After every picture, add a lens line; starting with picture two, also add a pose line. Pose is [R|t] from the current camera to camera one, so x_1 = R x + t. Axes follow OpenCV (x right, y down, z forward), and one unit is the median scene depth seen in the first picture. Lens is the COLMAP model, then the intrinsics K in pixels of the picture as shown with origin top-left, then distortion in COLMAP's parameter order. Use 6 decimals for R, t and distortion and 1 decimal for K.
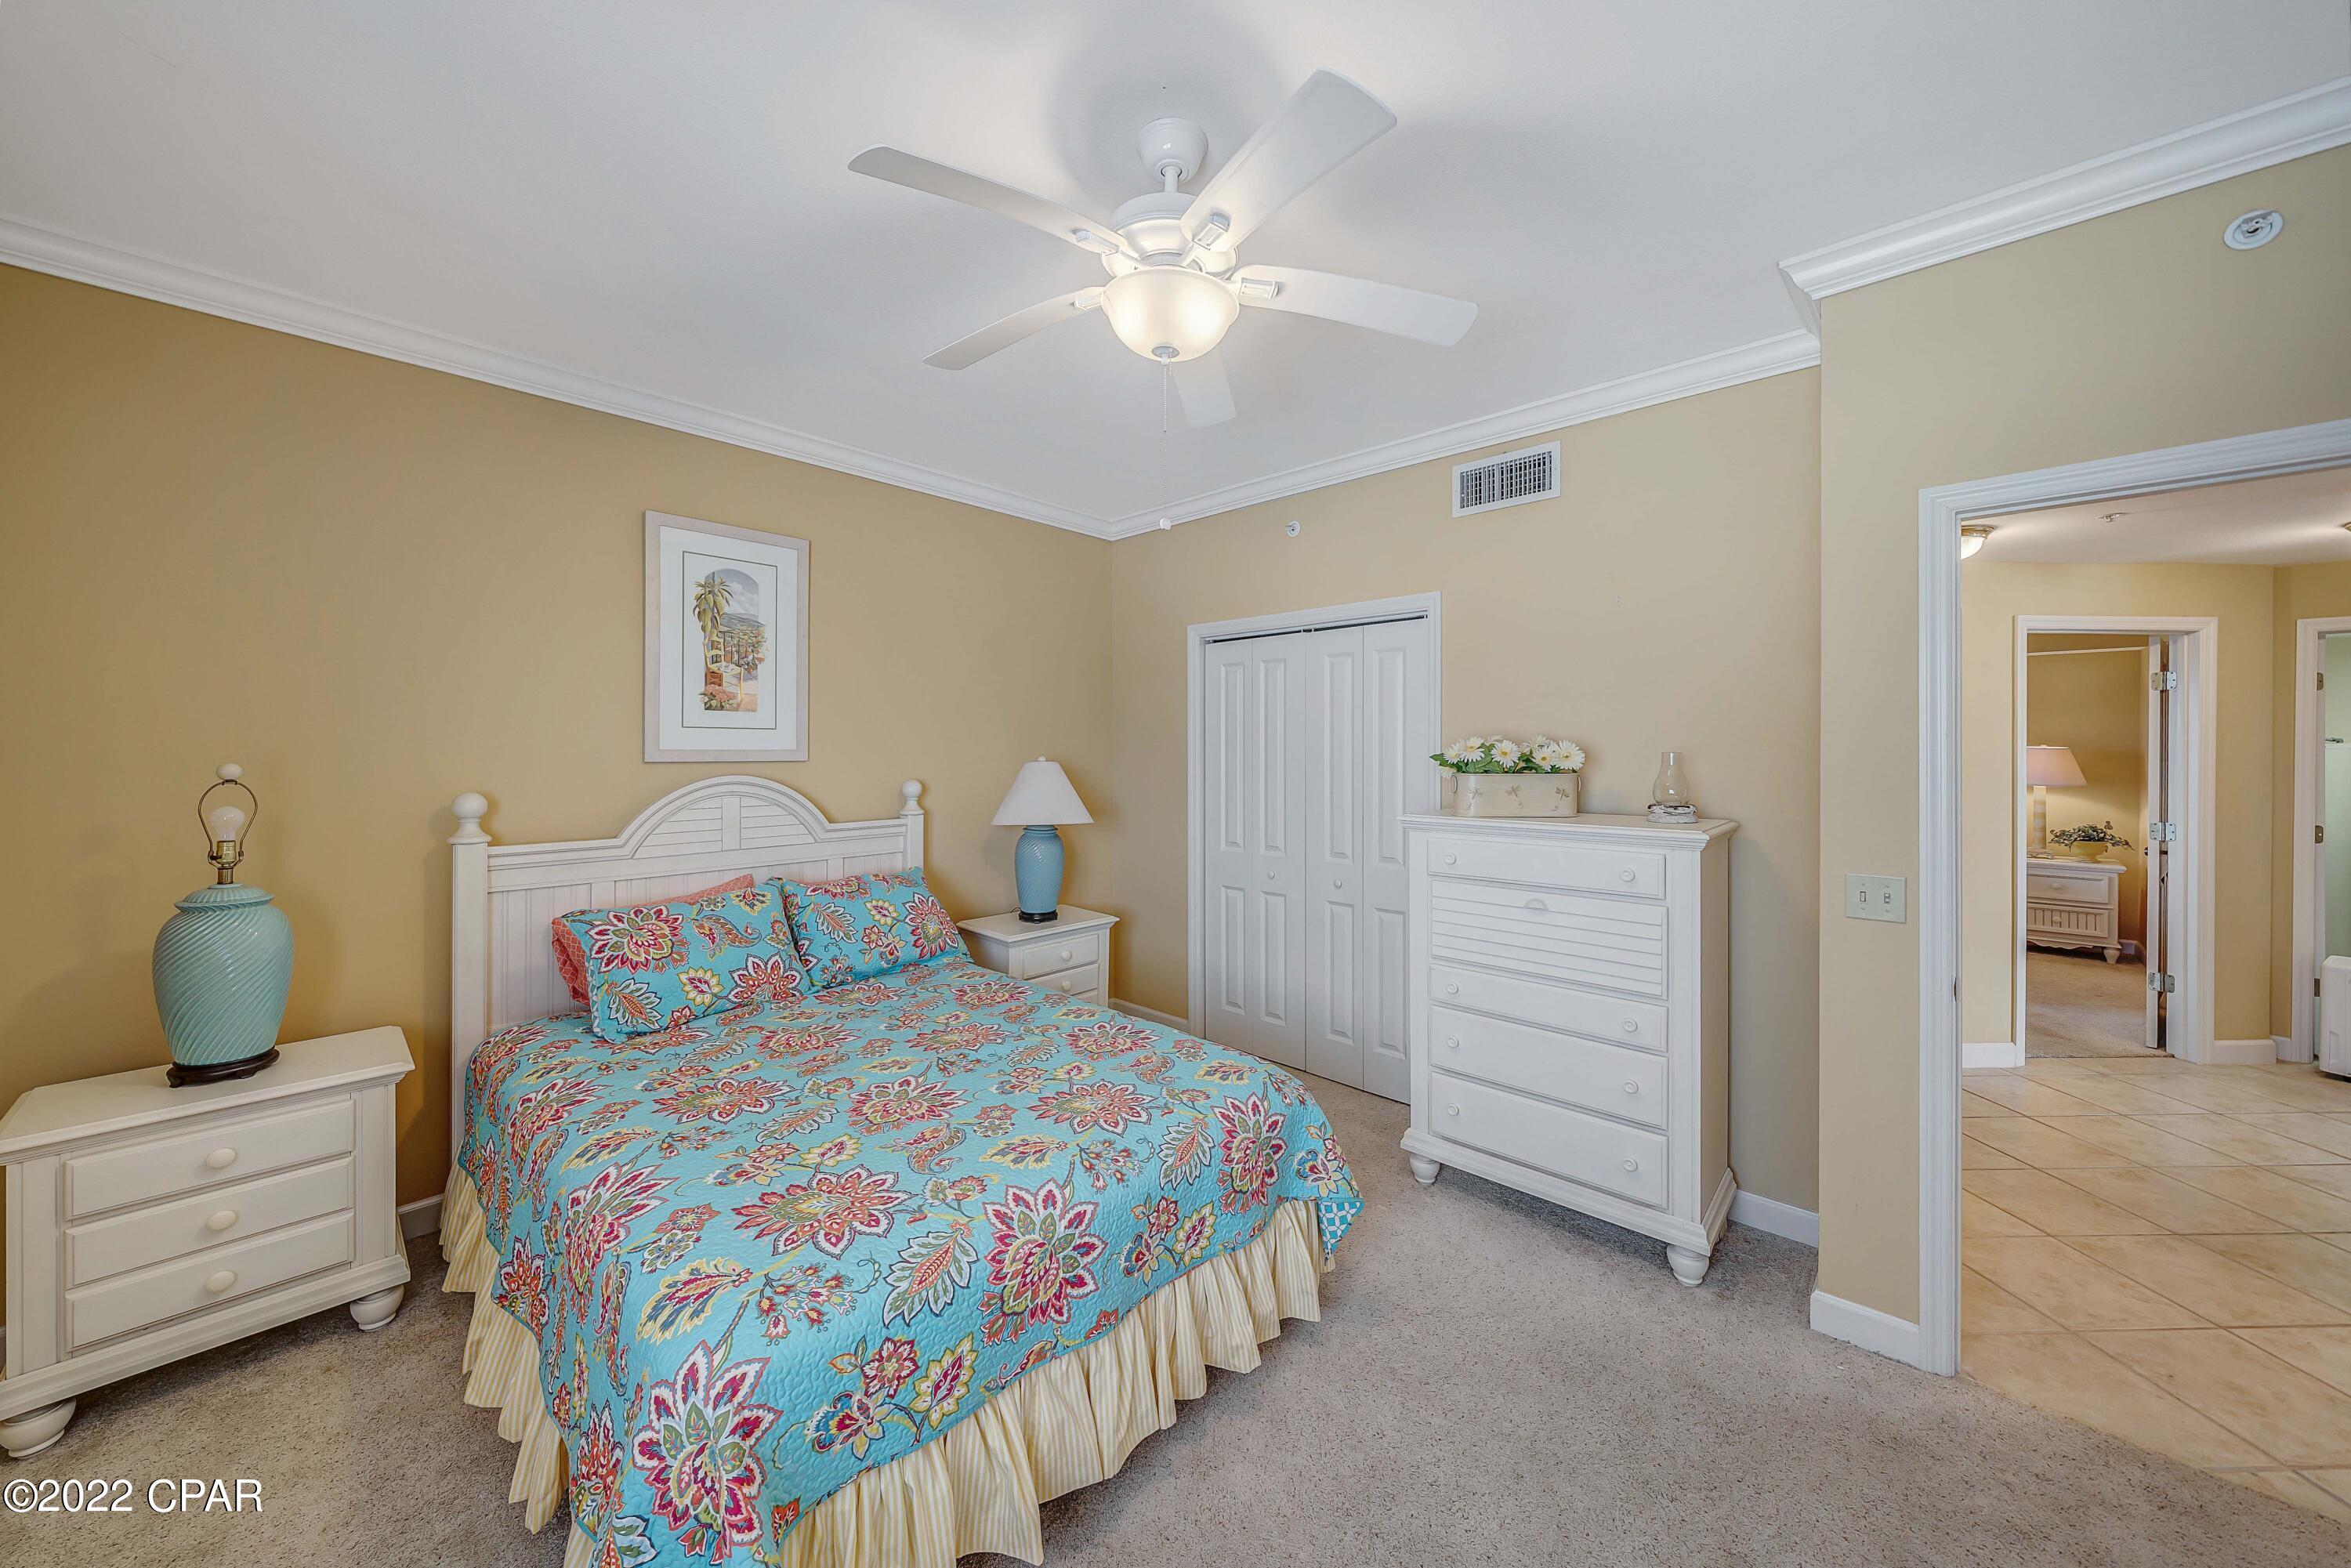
lens RADIAL K [[819.2, 0, 1155.5], [0, 819.2, 754.0], [0, 0, 1]] dist [-0.005207, 0.000386]
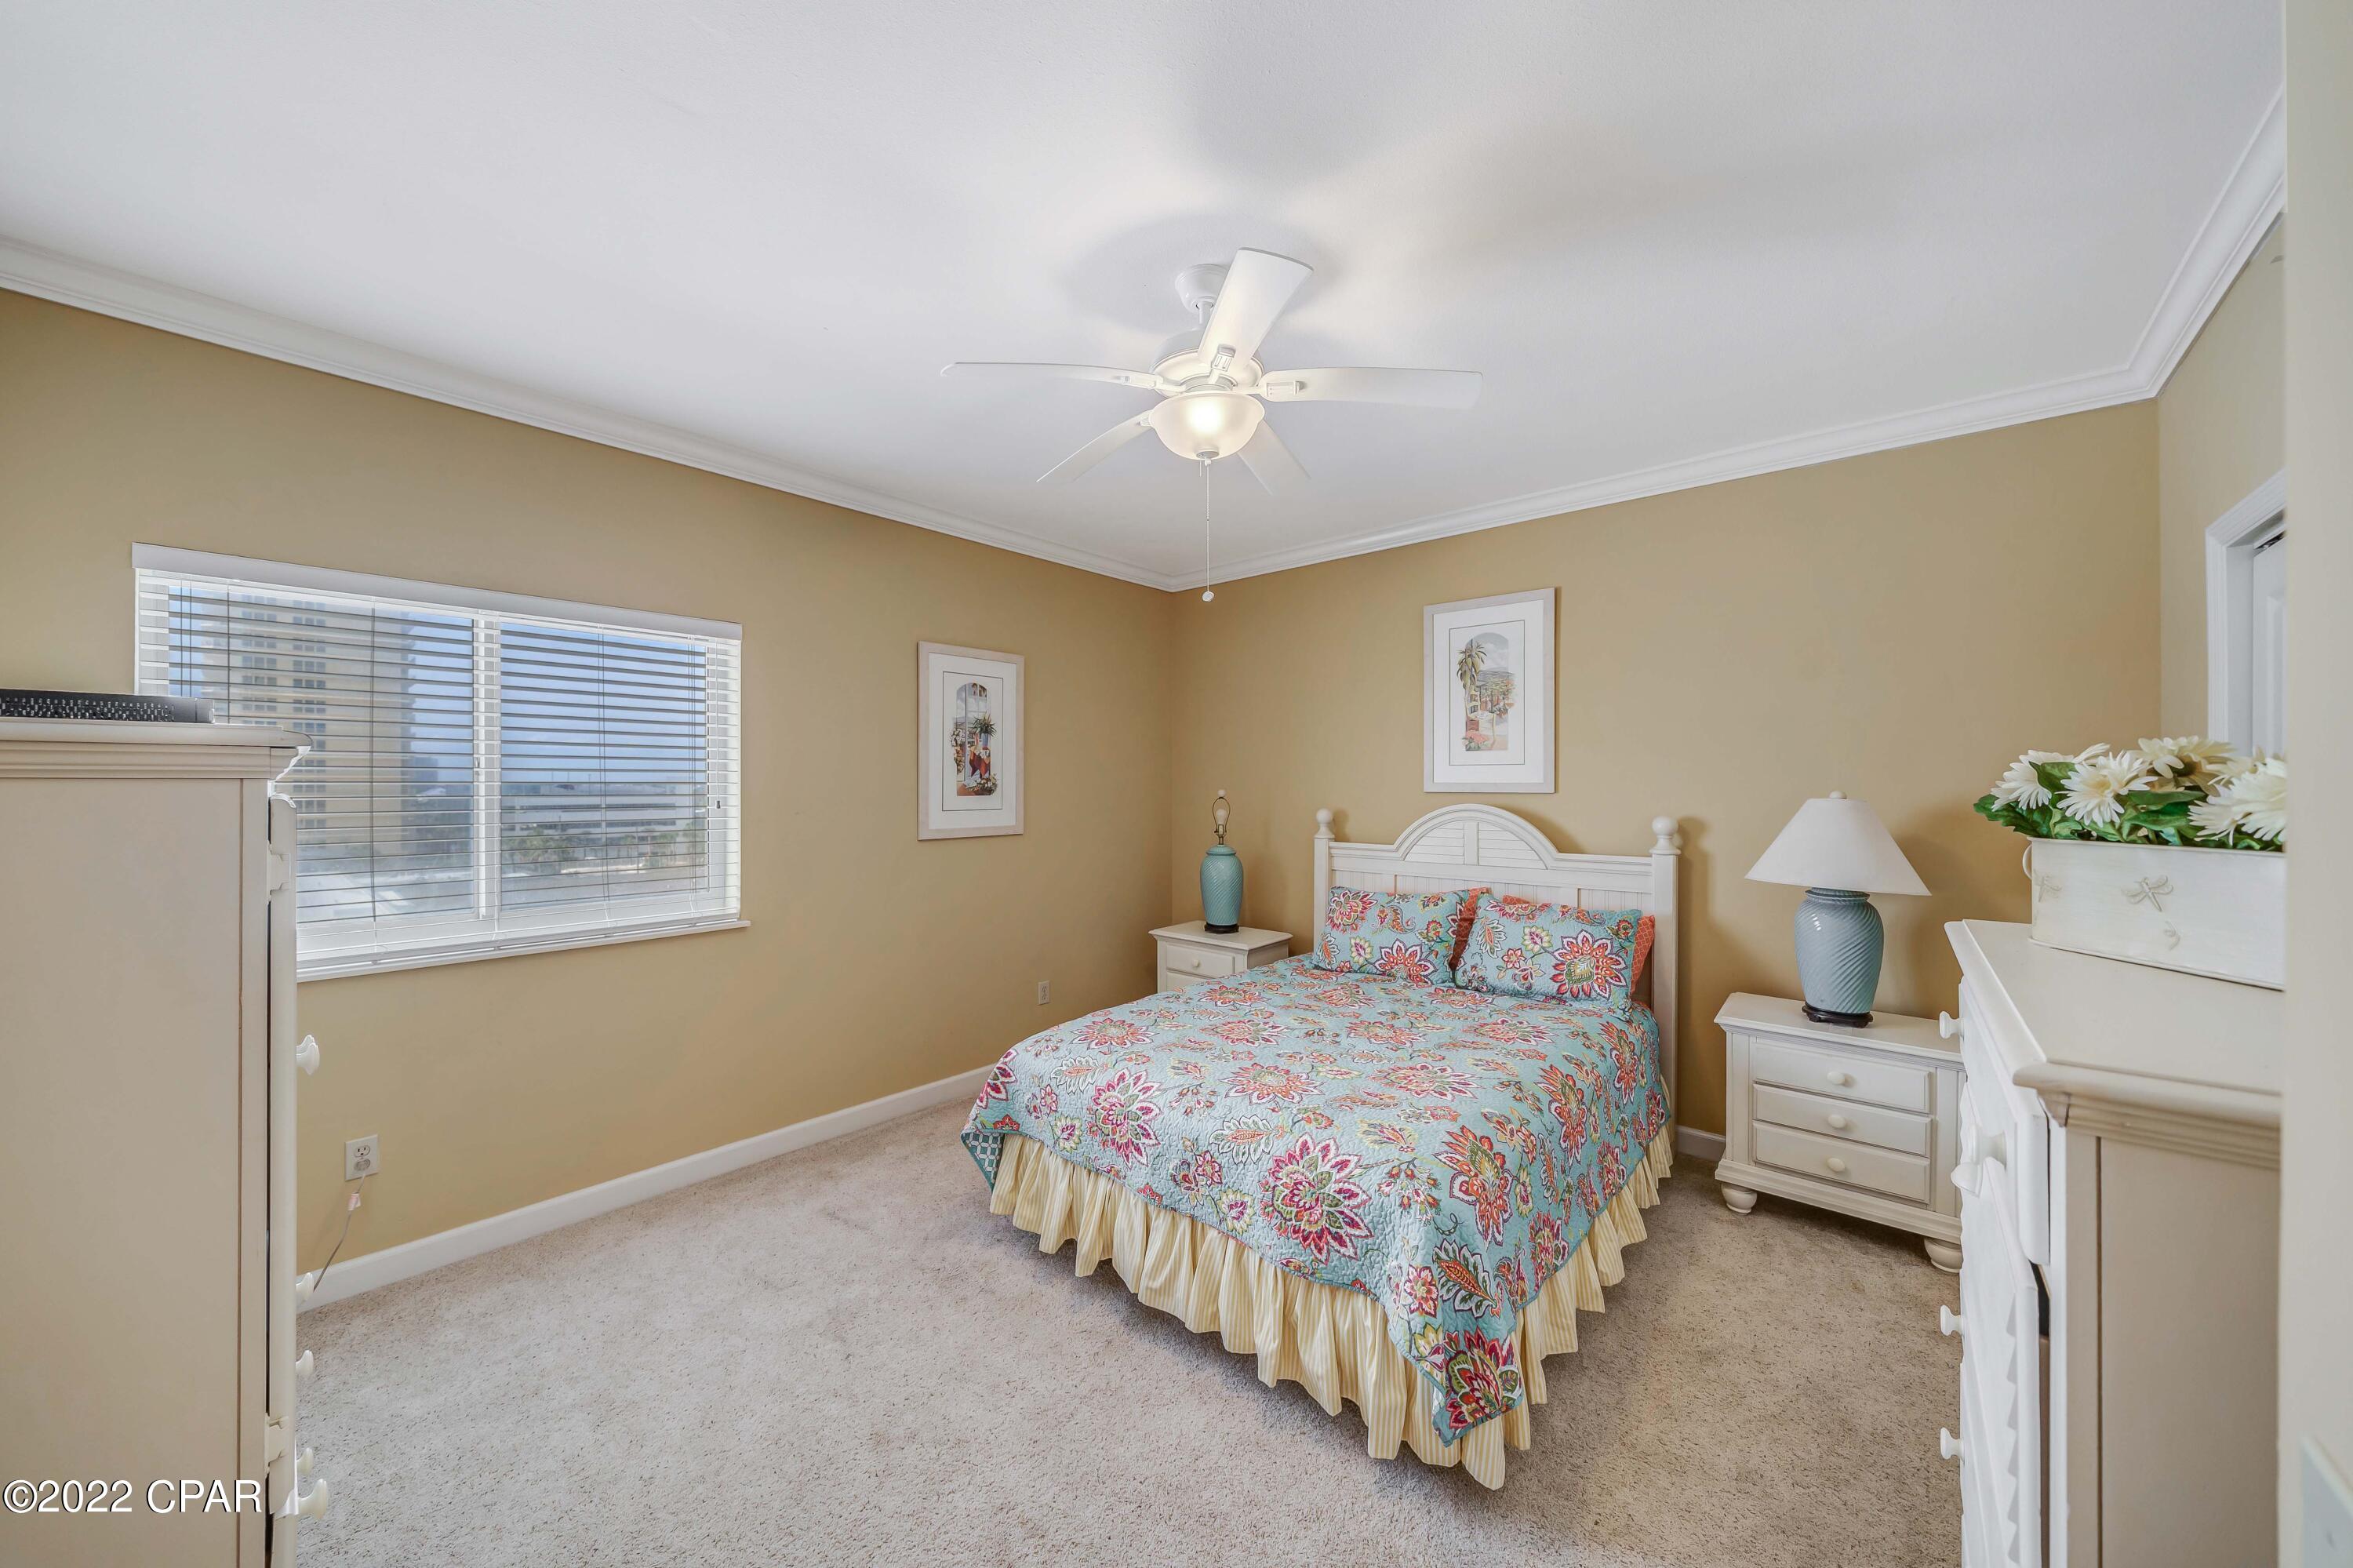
lens RADIAL K [[820.0, 0, 1179.3], [0, 820.0, 782.3], [0, 0, 1]] dist [-0.005207, 0.000386]
pose [[0.057160, -0.002944, -0.998361, 0.779611], [-0.003889, 0.999987, -0.003172, -0.000249], [0.998357, 0.004064, 0.057148, 0.565977]]
